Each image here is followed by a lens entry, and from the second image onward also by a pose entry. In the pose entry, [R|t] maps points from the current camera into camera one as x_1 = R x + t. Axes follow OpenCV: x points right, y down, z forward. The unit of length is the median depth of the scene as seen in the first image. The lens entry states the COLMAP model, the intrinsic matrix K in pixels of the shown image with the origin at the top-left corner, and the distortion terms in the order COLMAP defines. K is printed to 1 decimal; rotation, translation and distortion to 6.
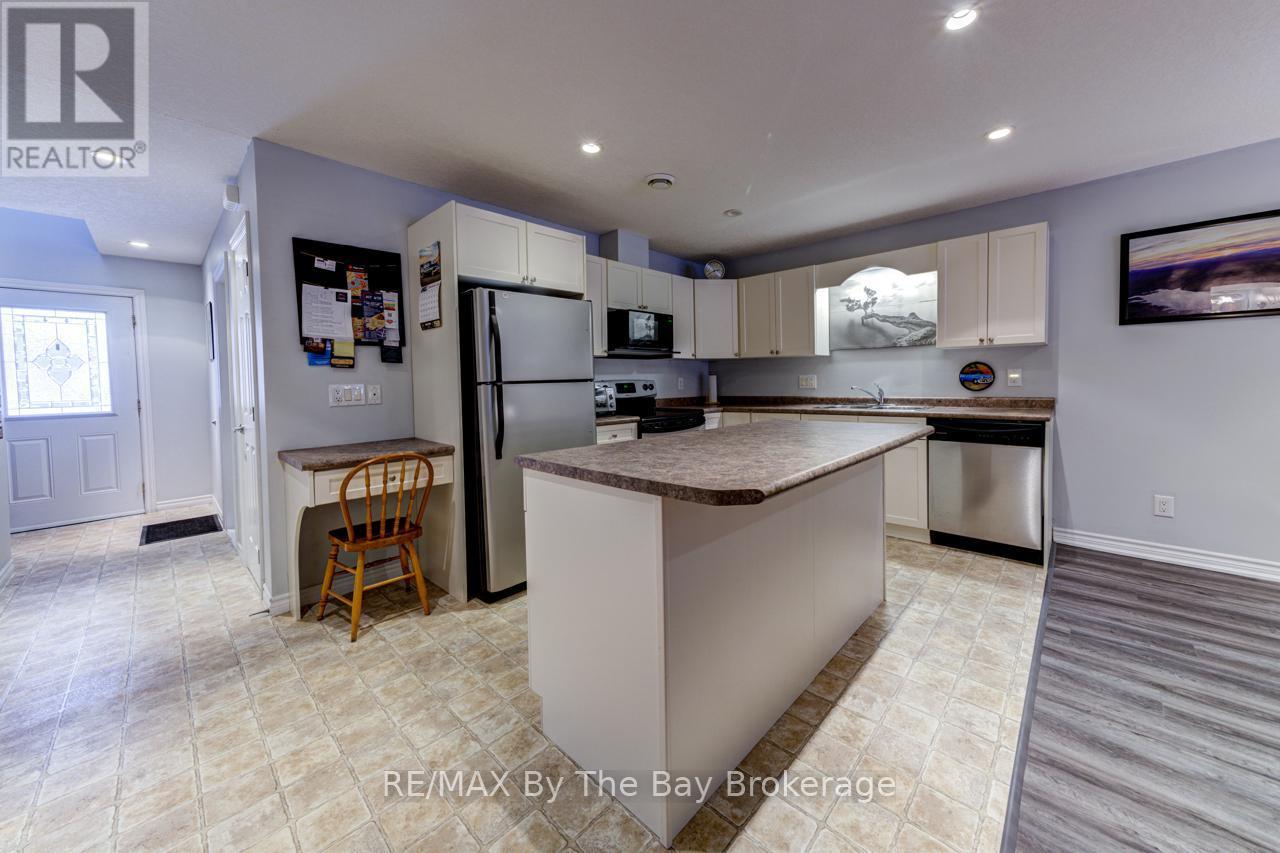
lens RADIAL K [[465.5, 0, 672.6], [0, 465.5, 393.9], [0, 0, 1]] dist [0.005871, 0.001991]
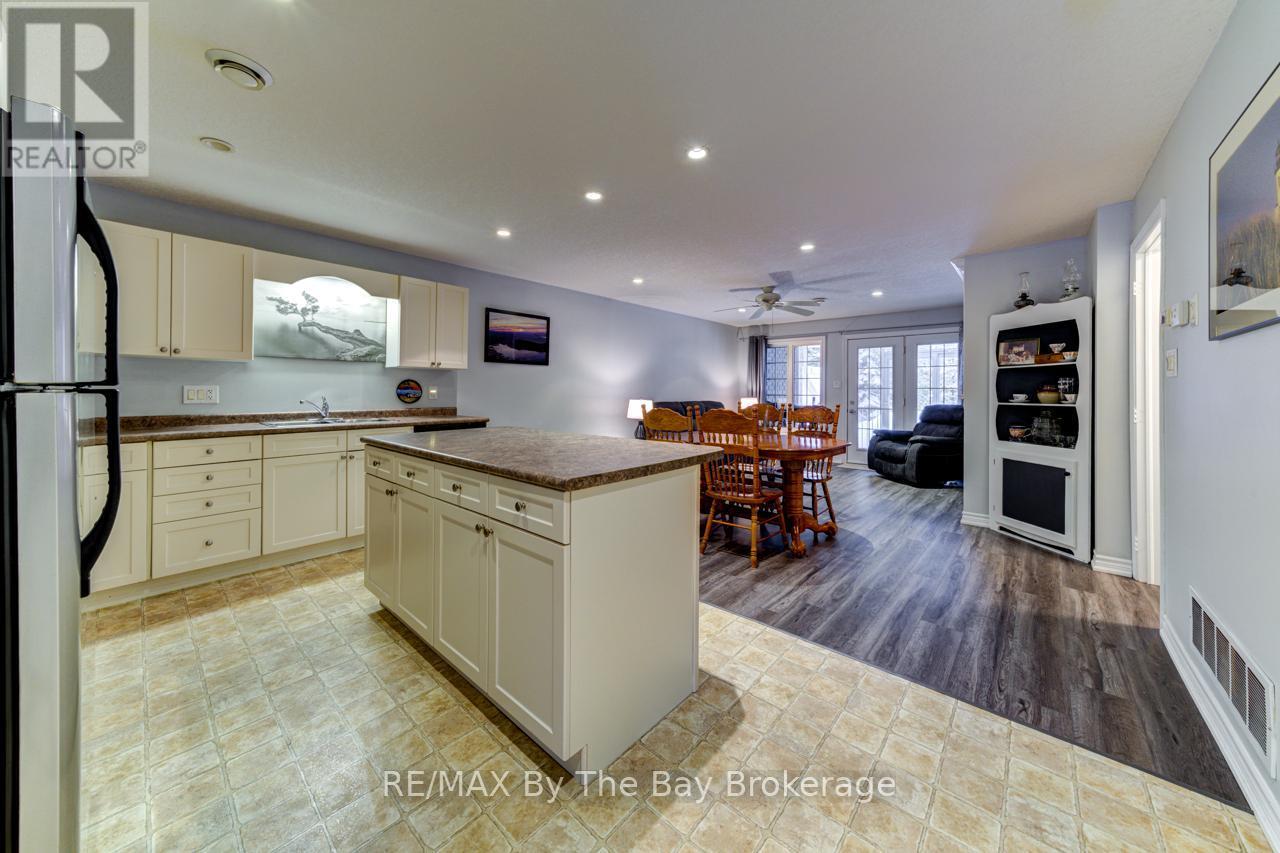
lens RADIAL K [[441.7, 0, 644.4], [0, 441.7, 386.0], [0, 0, 1]] dist [-0.009111, 0.000505]
pose [[-0.008292, 0.028415, 0.999562, -0.640115], [0.025649, 0.999273, -0.028194, -0.003958], [-0.999637, 0.025403, -0.009015, 0.495523]]
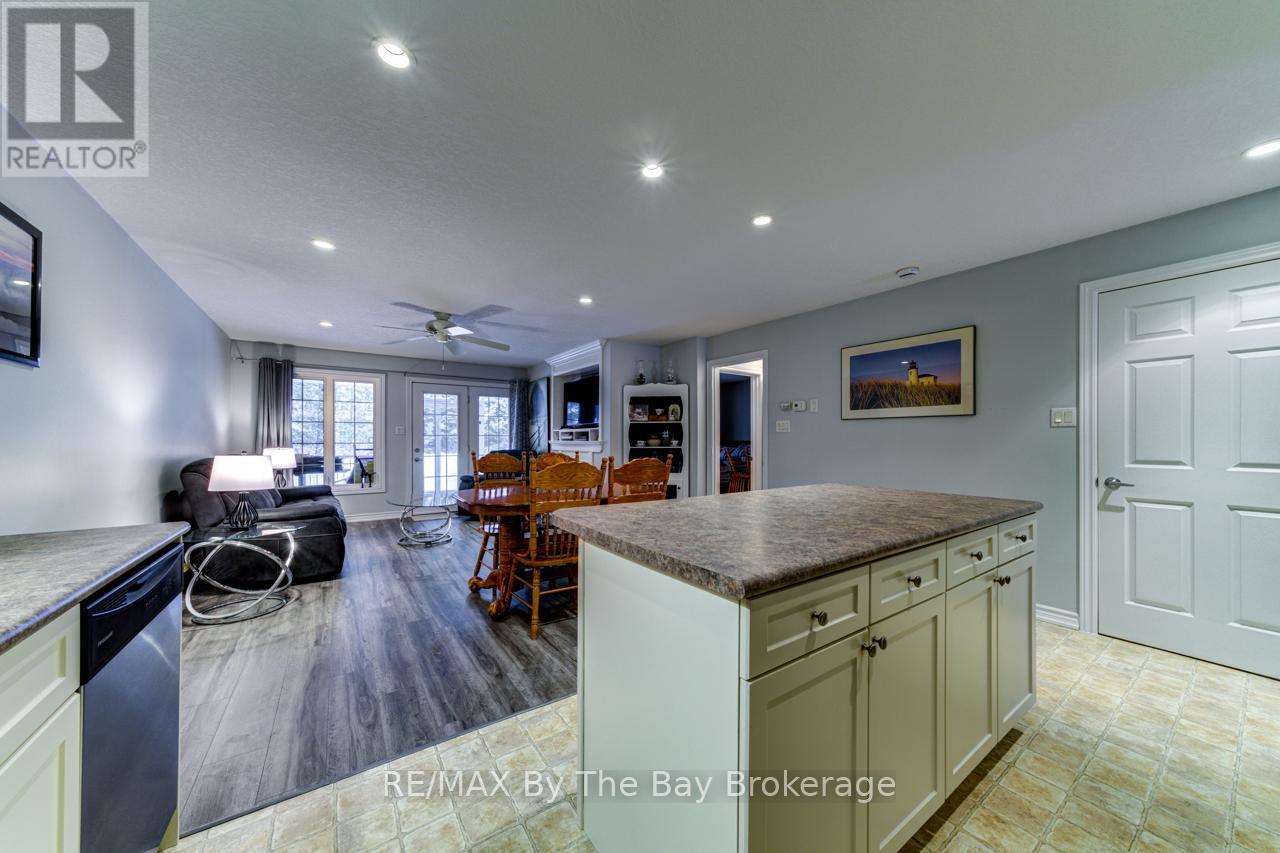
lens RADIAL K [[444.0, 0, 634.9], [0, 444.0, 440.1], [0, 0, 1]] dist [0.006688, 0.001065]
pose [[-0.973203, 0.015309, 0.229436, 0.228884], [0.021928, 0.999413, 0.026330, -0.043328], [-0.228898, 0.030655, -0.972968, 1.338139]]
